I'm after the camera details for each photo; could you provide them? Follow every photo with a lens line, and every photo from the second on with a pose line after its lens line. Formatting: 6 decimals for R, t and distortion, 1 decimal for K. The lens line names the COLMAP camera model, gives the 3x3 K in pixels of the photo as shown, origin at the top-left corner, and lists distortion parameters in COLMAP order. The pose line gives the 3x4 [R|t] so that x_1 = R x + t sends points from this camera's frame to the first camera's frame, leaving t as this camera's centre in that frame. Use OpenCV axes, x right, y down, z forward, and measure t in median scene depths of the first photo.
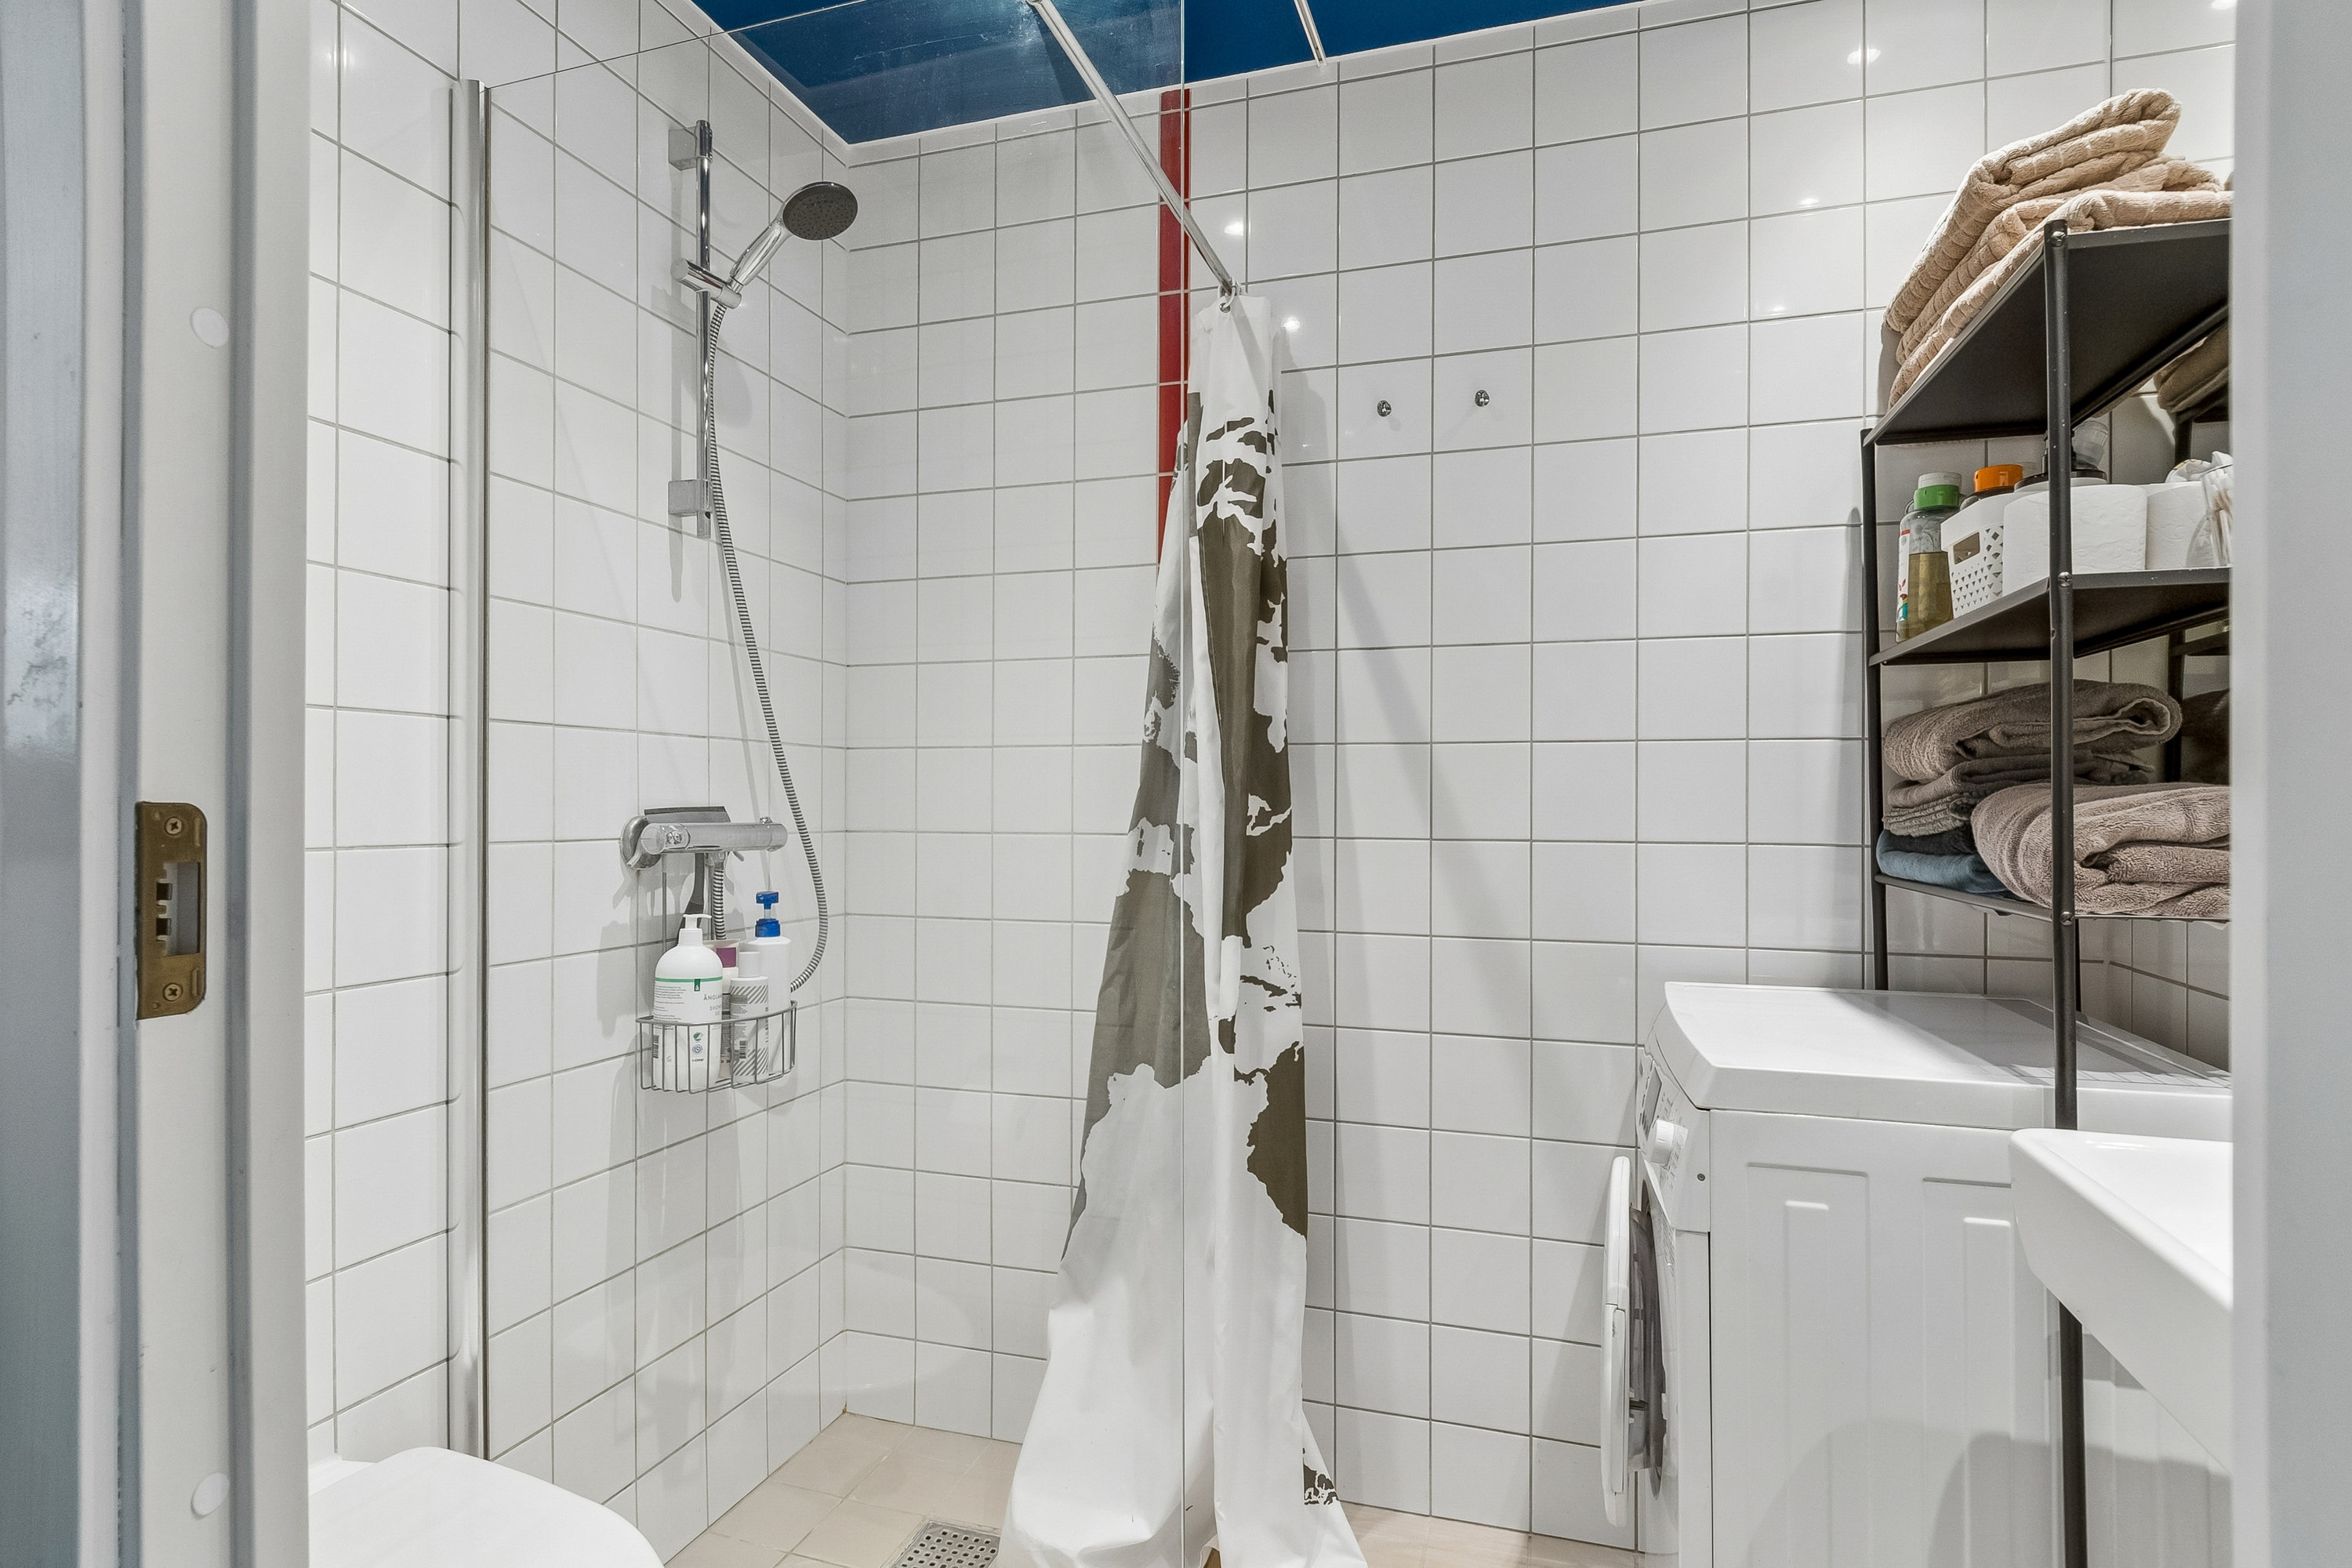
lens RADIAL K [[1217.6, 0, 1174.4], [0, 1217.6, 815.2], [0, 0, 1]] dist [0.022972, -0.022068]
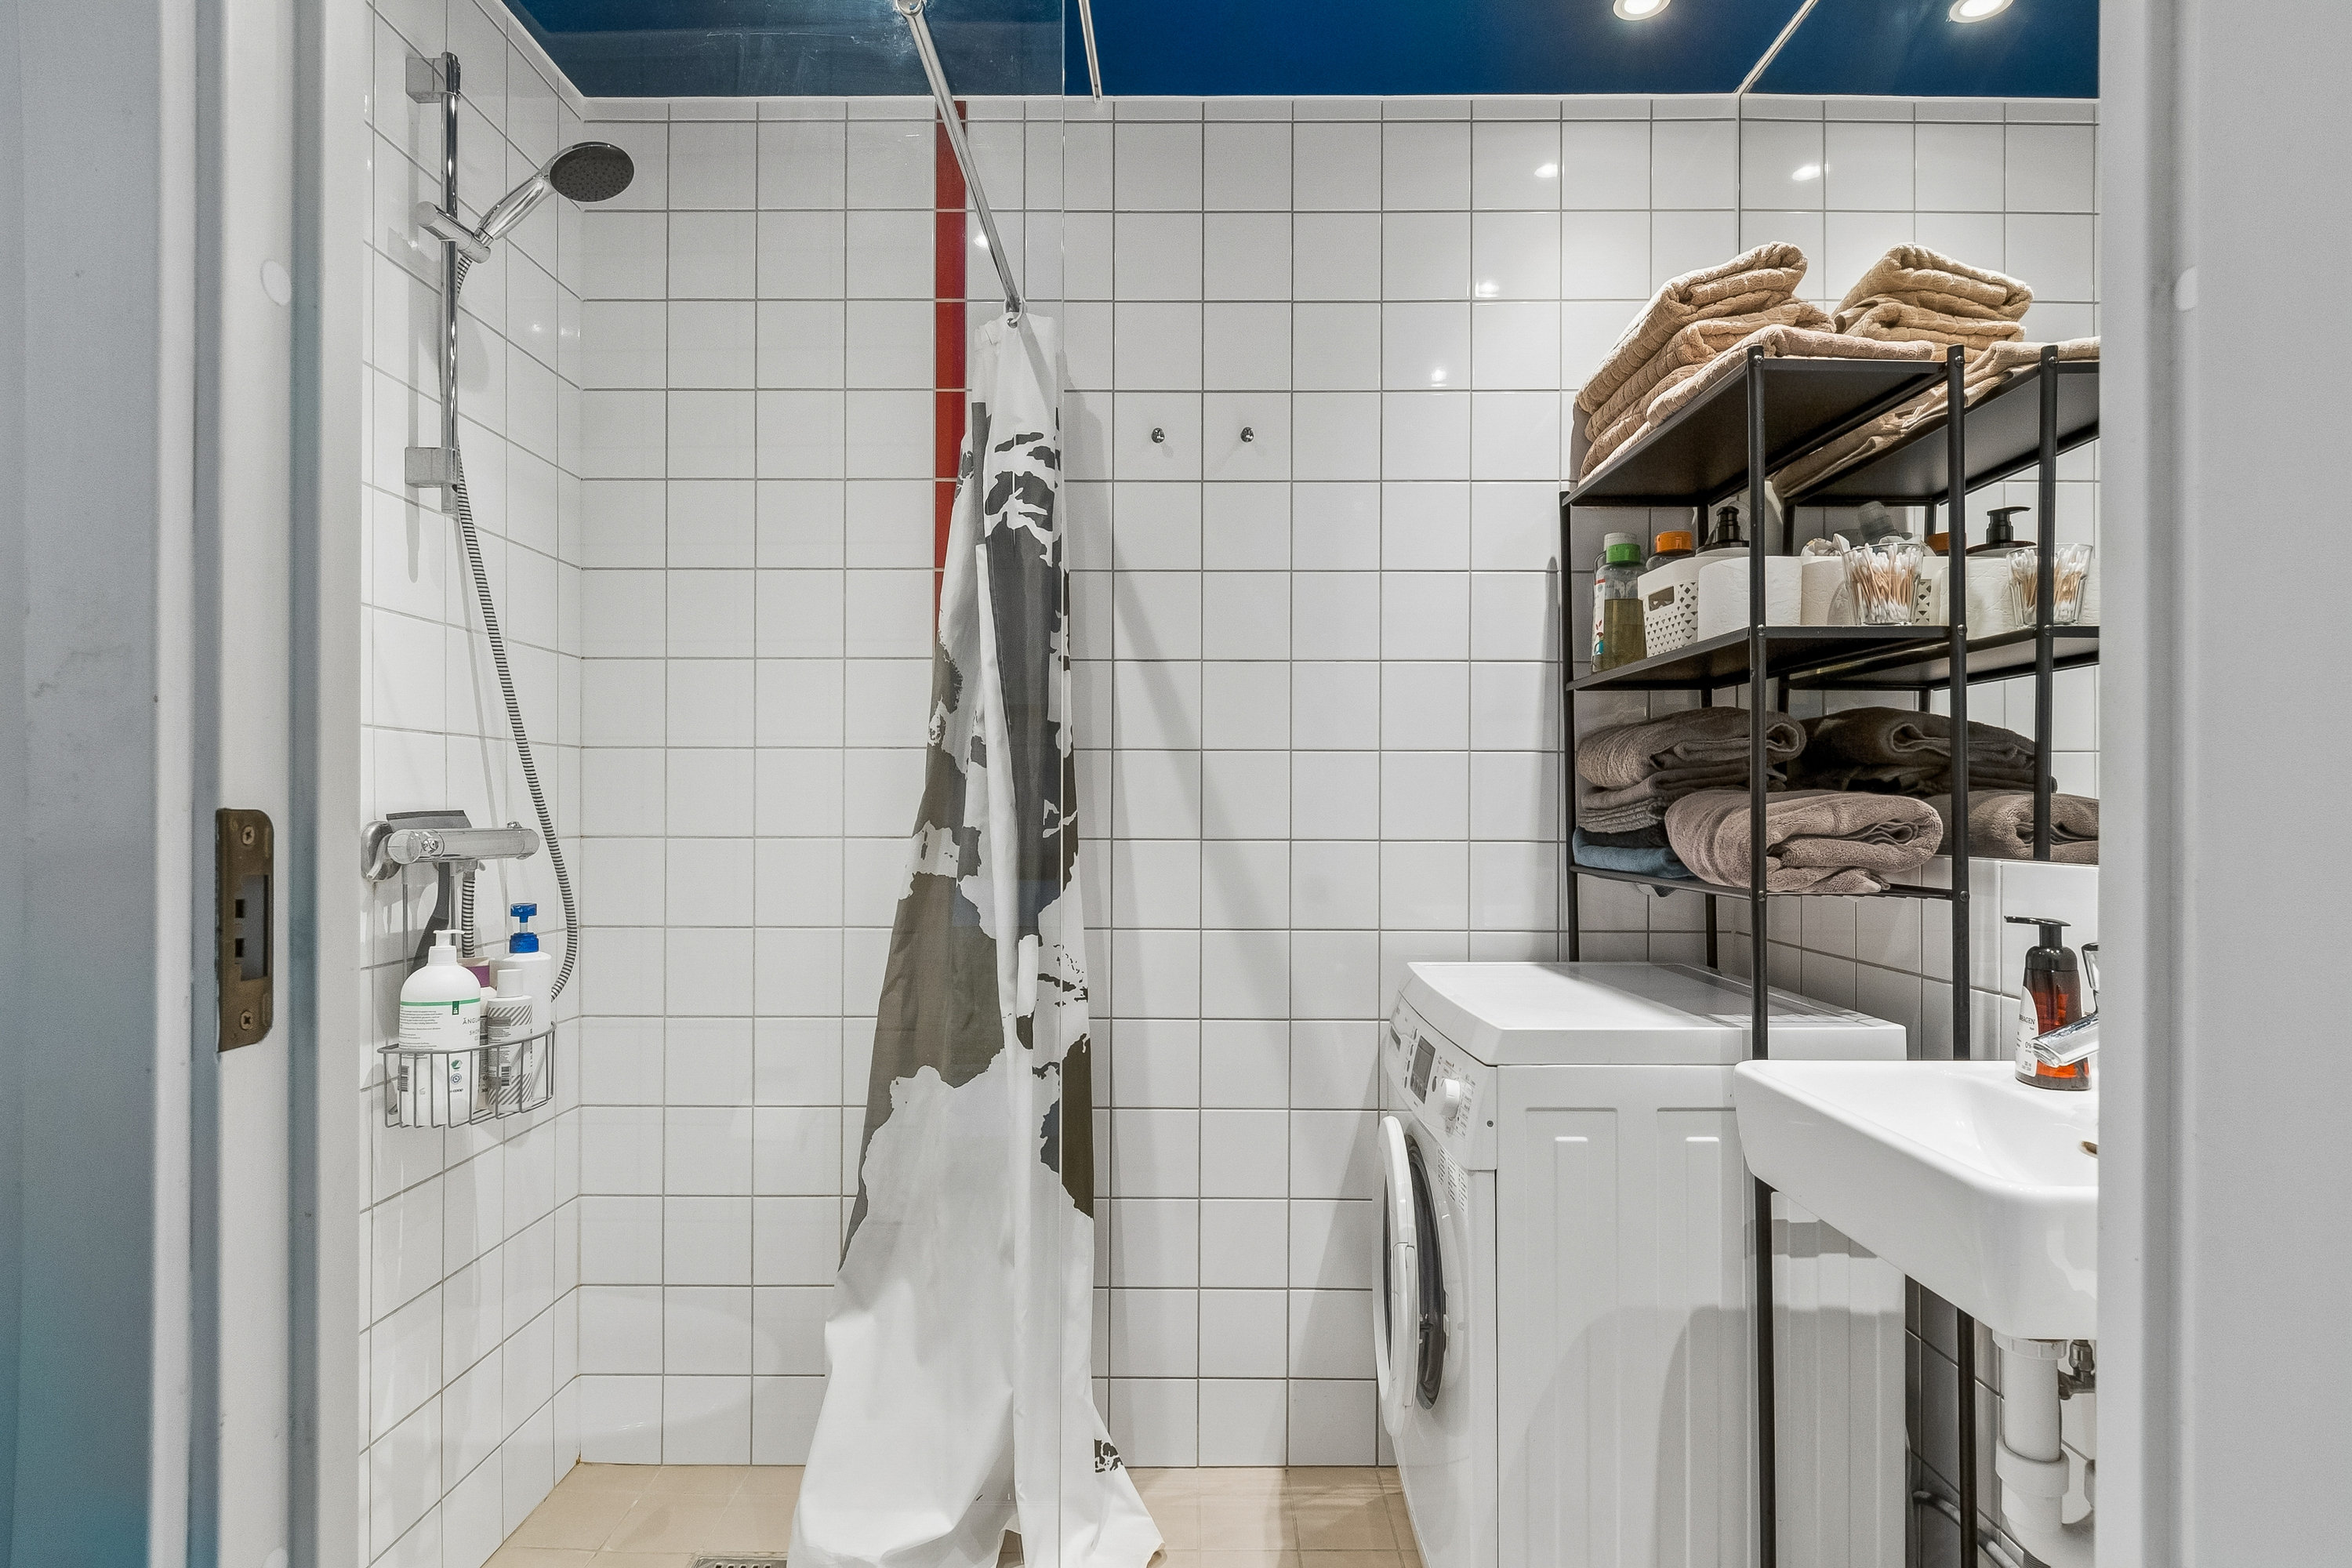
lens RADIAL K [[1210.6, 0, 1174.4], [0, 1210.6, 822.7], [0, 0, 1]] dist [0.023468, -0.027567]
pose [[0.955442, -0.005278, 0.295131, -0.134814], [0.003962, 0.999979, 0.005058, -0.000705], [-0.295151, -0.003663, 0.955444, -0.016552]]
